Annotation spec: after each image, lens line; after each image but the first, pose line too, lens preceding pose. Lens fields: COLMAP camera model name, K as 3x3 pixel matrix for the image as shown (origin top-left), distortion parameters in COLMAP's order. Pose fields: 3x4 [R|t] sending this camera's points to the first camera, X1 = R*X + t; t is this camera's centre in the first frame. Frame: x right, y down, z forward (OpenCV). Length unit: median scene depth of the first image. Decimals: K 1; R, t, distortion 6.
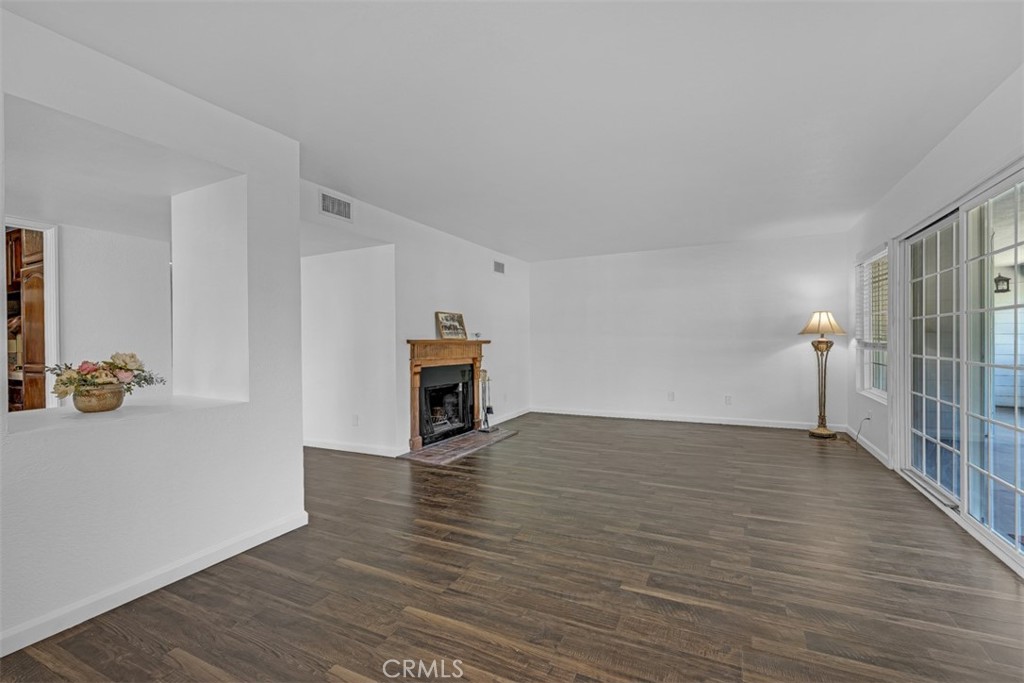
lens RADIAL K [[453.1, 0, 511.1], [0, 453.1, 343.6], [0, 0, 1]] dist [-0.003711, 0.000063]
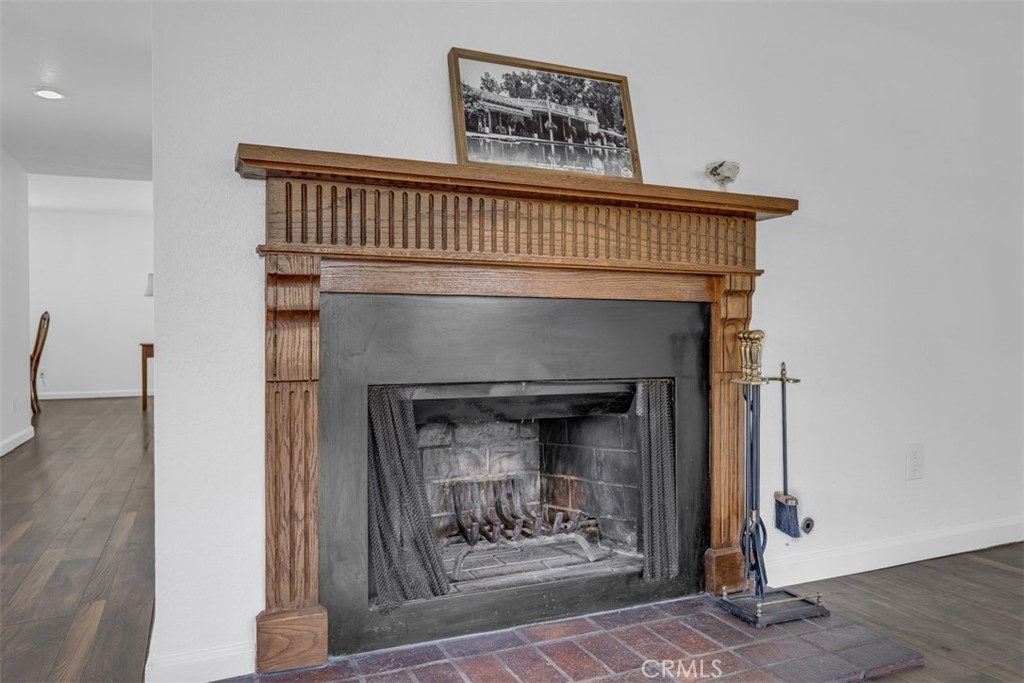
lens RADIAL K [[724.2, 0, 511.7], [0, 724.2, 341.7], [0, 0, 1]] dist [0.007555, 0.000299]
pose [[0.765577, 0.008196, -0.643293, 0.083291], [-0.003856, 0.999959, 0.008150, 0.066110], [0.643333, -0.003759, 0.765577, 0.708591]]
